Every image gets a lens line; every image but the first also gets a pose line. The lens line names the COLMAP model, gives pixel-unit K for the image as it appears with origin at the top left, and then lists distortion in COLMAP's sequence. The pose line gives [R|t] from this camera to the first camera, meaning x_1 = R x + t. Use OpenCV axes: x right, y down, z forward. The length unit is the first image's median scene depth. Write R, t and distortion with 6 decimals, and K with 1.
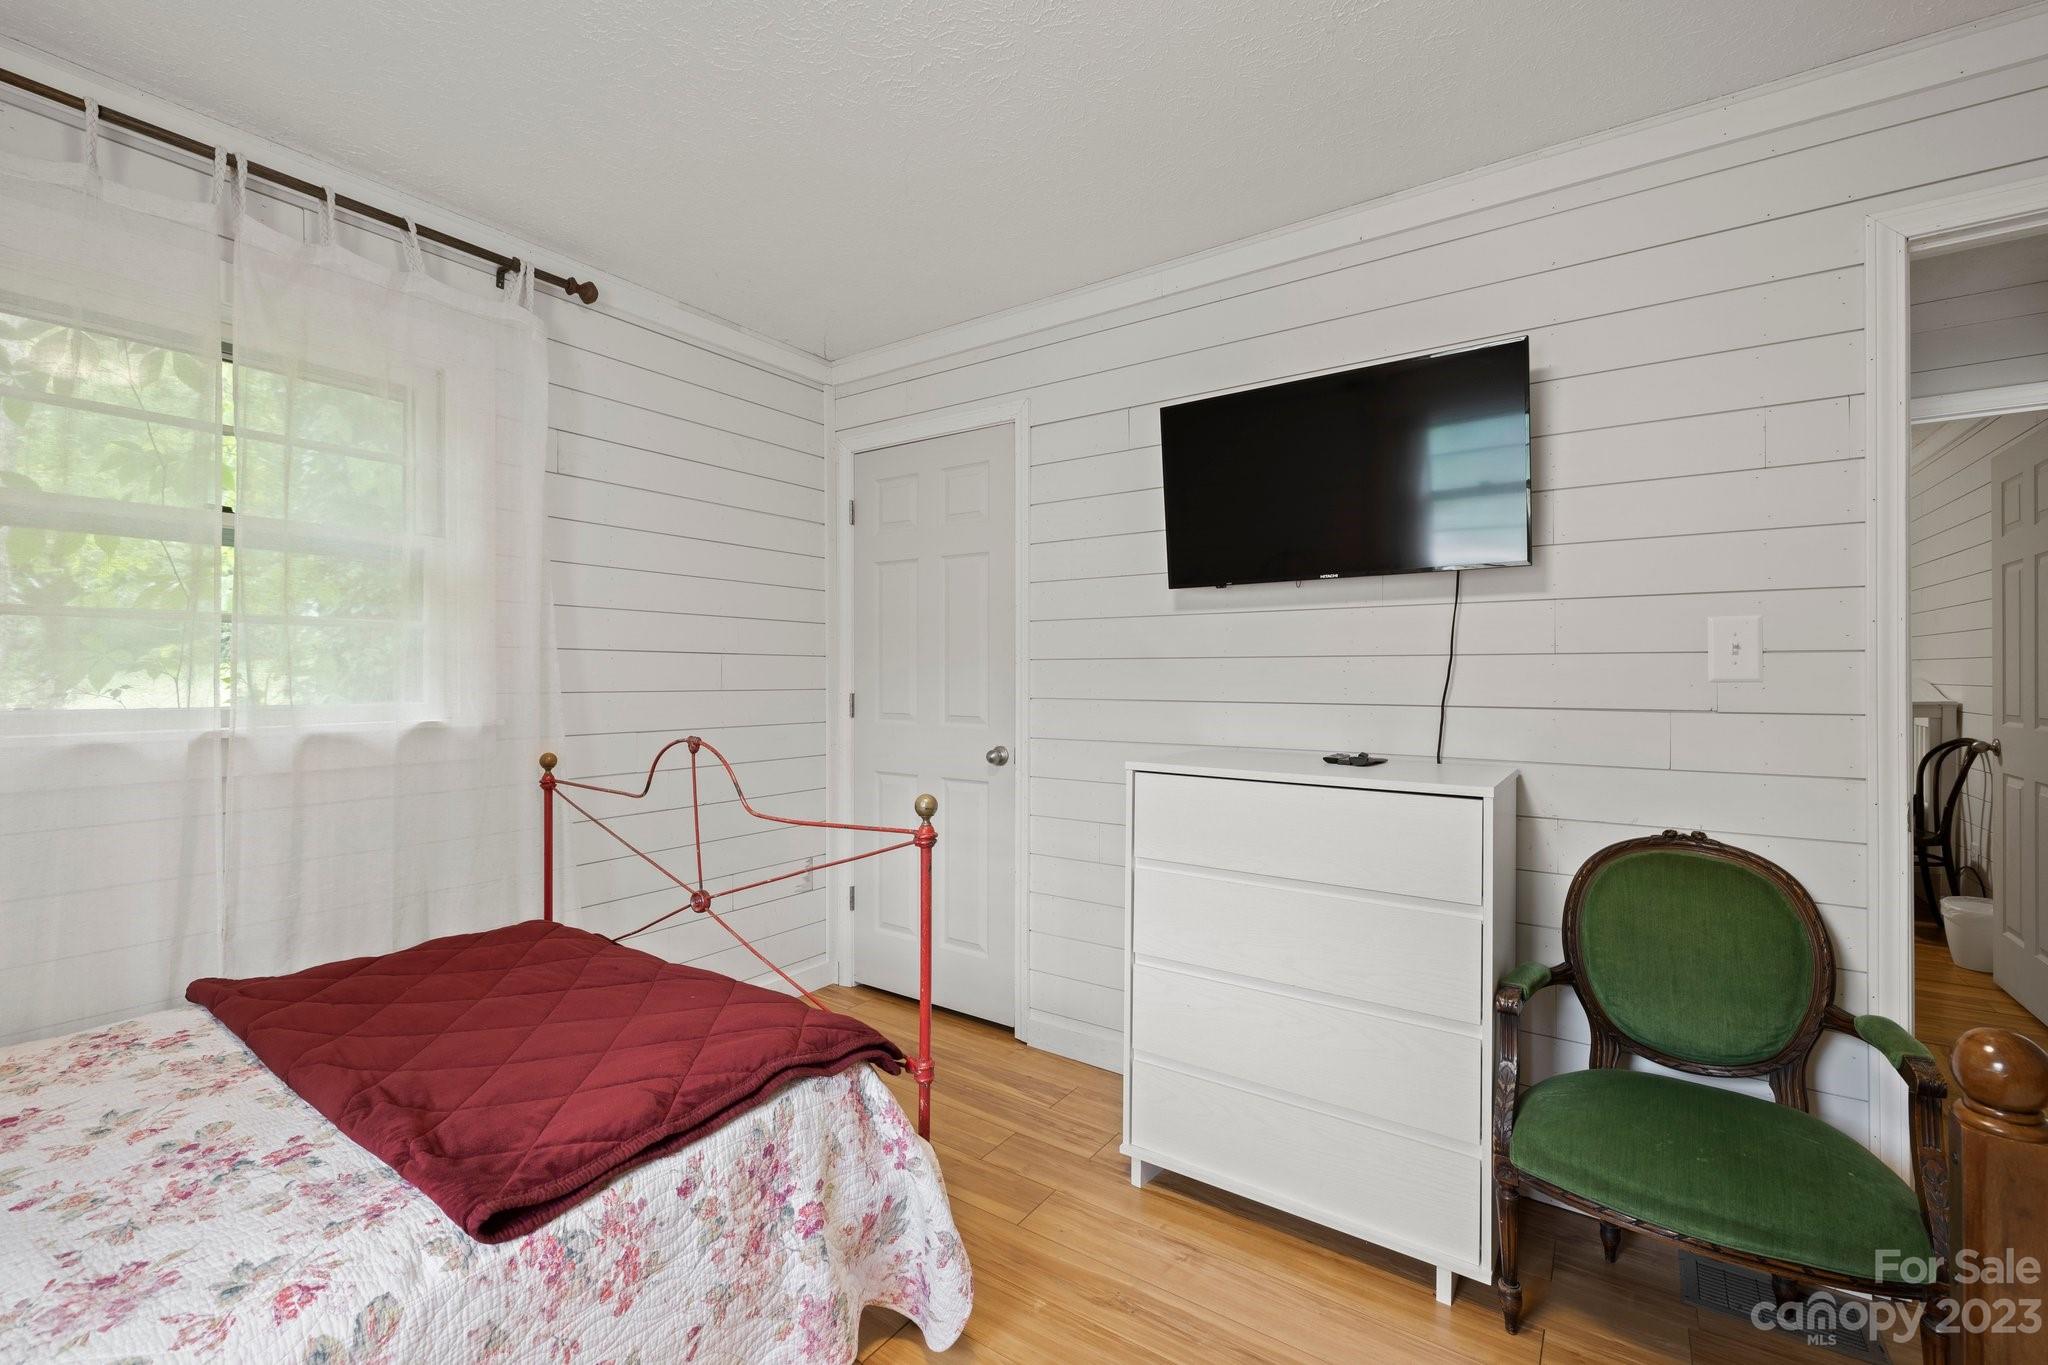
lens RADIAL K [[860.0, 0, 1021.3], [0, 860.0, 679.4], [0, 0, 1]] dist [-0.002046, -0.000019]
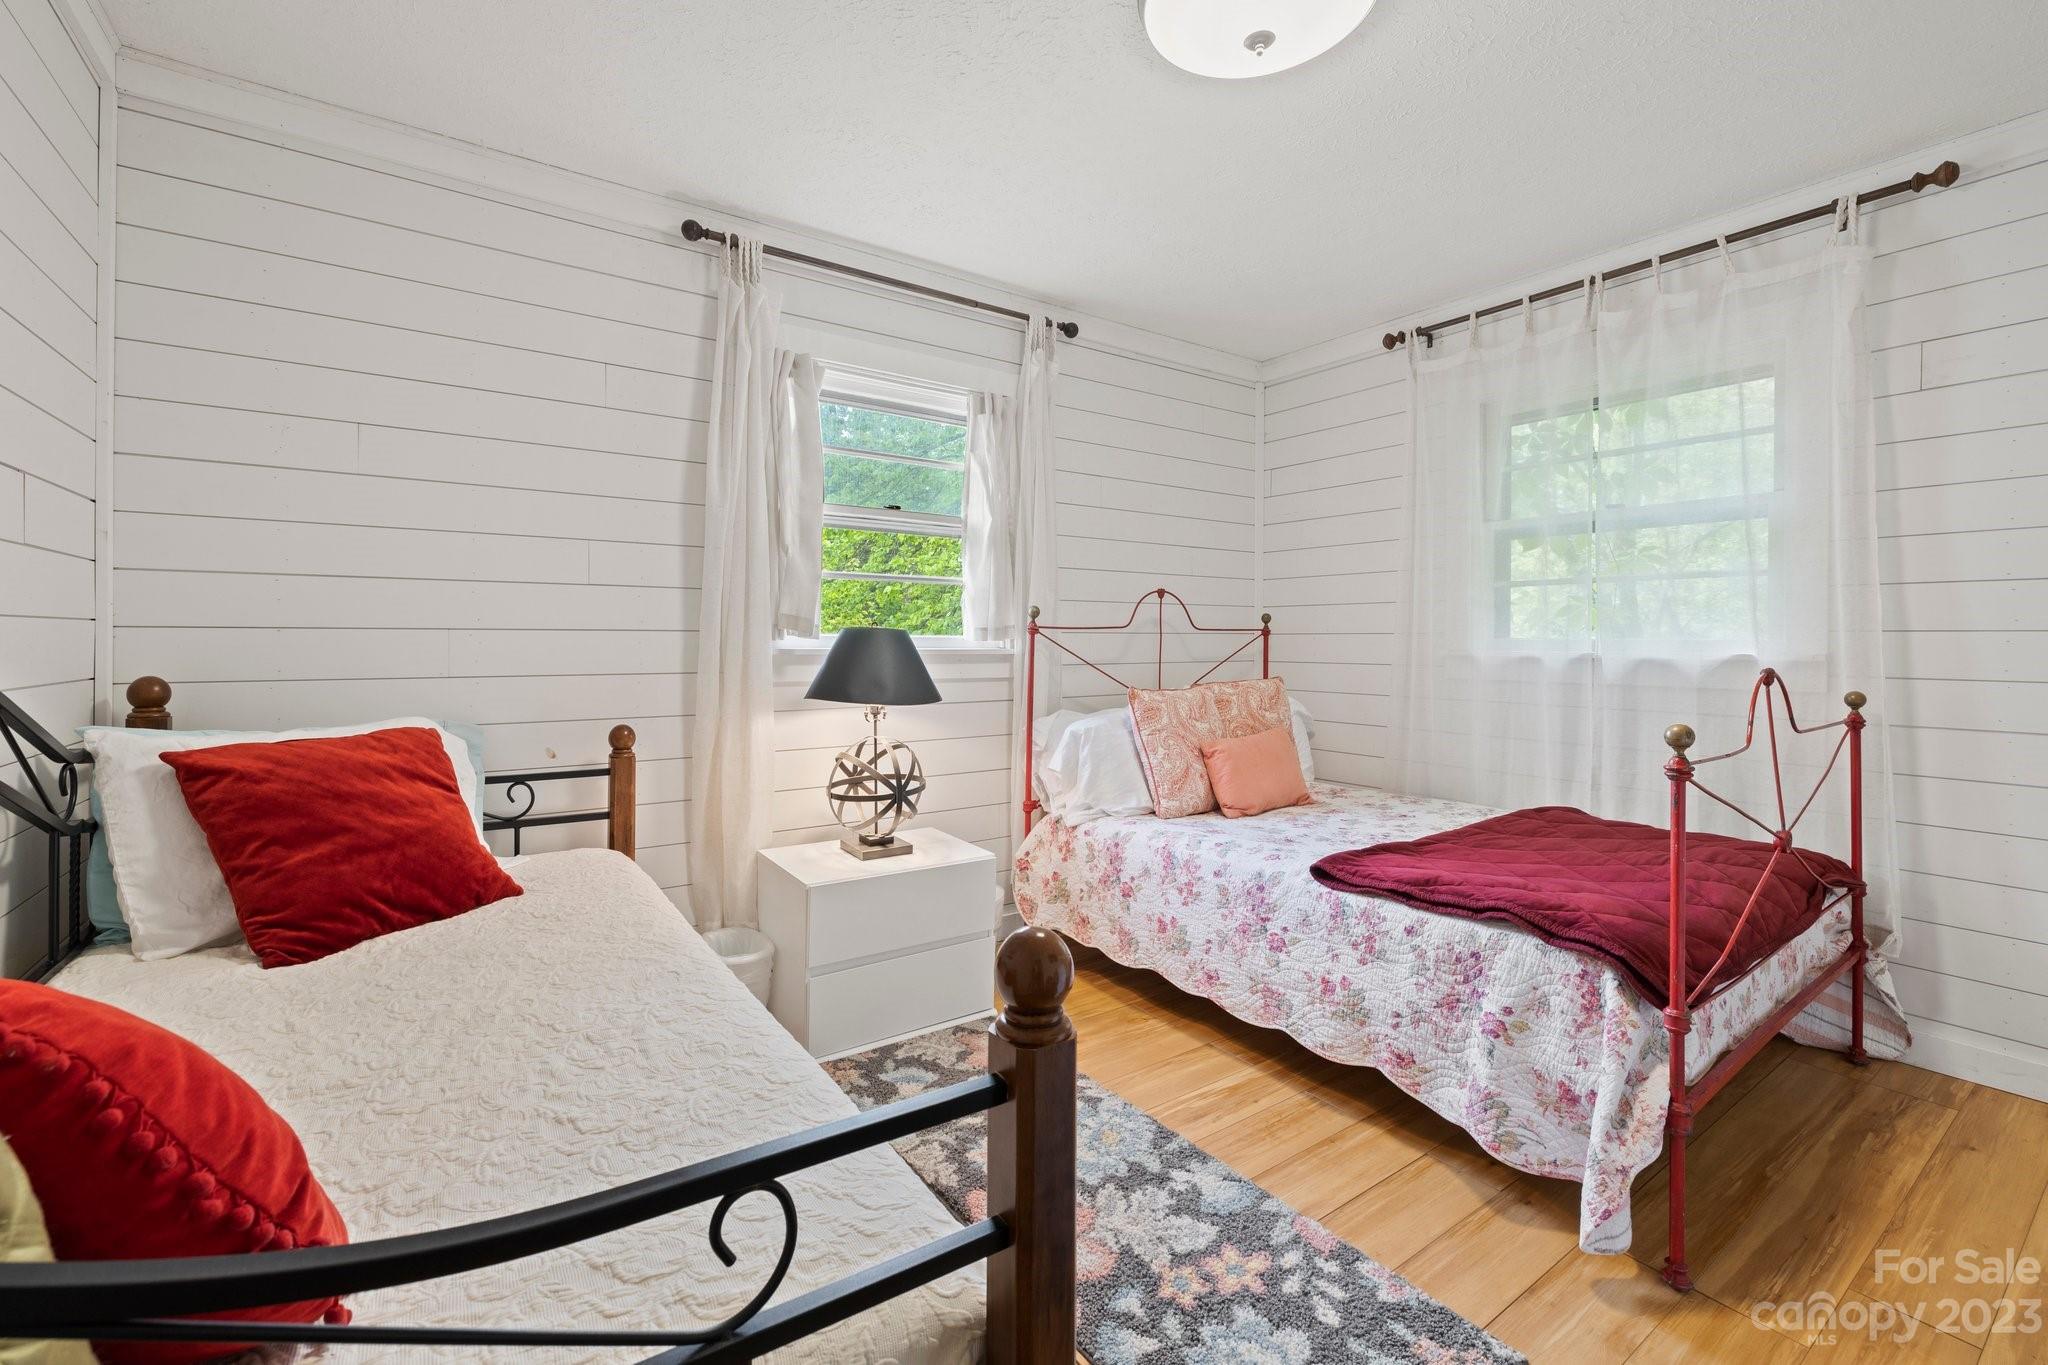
lens RADIAL K [[860.0, 0, 1000.9], [0, 860.0, 631.8], [0, 0, 1]] dist [-0.002046, -0.000019]
pose [[-0.345835, -0.004946, -0.938282, 1.244322], [-0.005791, 0.999978, -0.003137, 0.047871], [0.938277, 0.004348, -0.345857, 0.769638]]
